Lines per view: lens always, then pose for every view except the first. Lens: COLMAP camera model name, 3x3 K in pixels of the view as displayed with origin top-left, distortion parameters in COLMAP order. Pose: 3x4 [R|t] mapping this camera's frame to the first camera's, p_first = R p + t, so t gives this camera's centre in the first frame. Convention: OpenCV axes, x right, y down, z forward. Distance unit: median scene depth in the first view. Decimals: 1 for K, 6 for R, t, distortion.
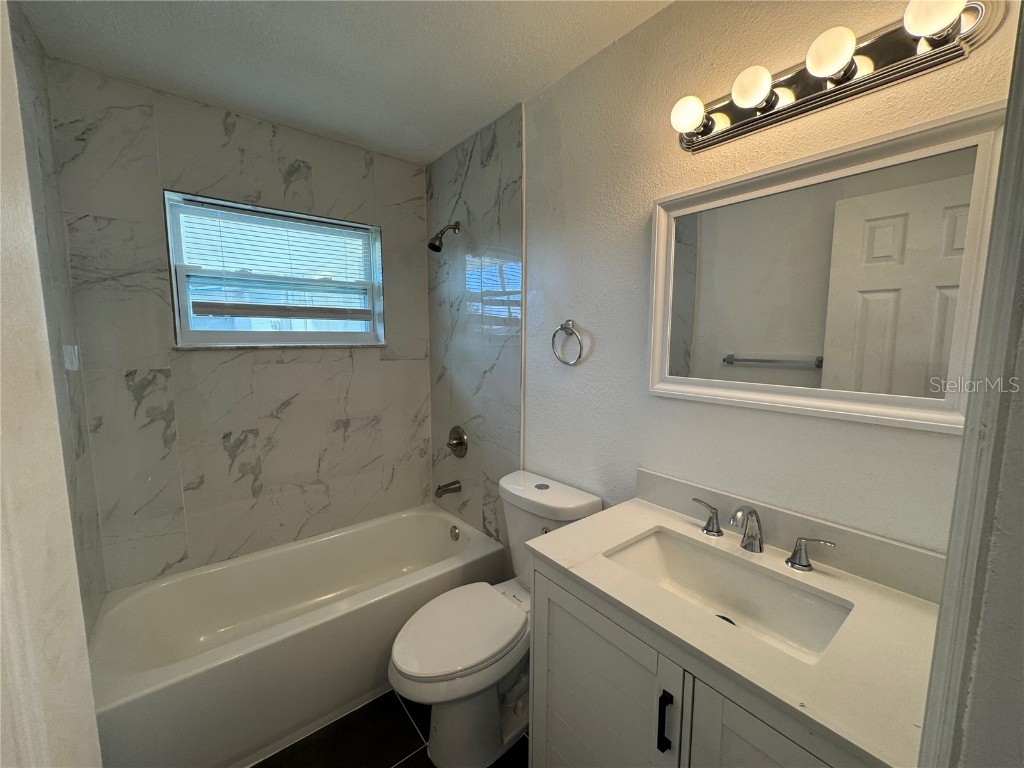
lens RADIAL K [[409.6, 0, 511.4], [0, 409.6, 383.9], [0, 0, 1]] dist [-0.002380, 0.000489]
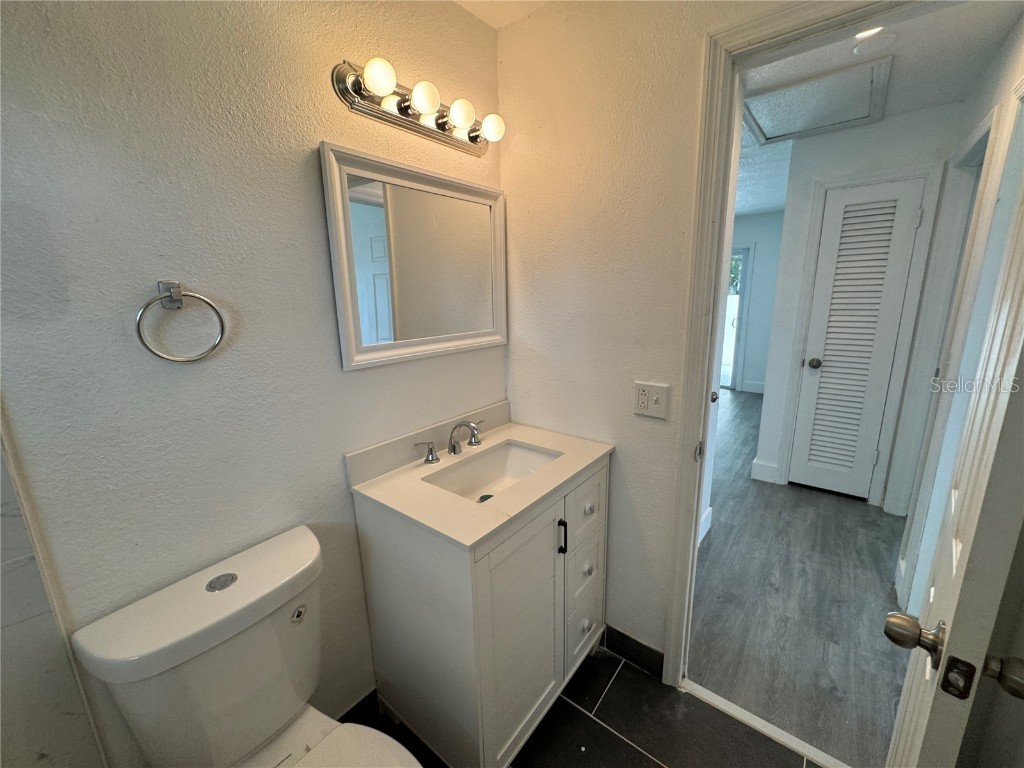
lens RADIAL K [[409.6, 0, 511.4], [0, 409.6, 383.9], [0, 0, 1]] dist [-0.002380, 0.000489]
pose [[-0.221250, -0.204480, 0.953539, -0.669771], [0.139208, 0.961136, 0.238409, -0.120666], [-0.965230, 0.185488, -0.184186, 0.912386]]
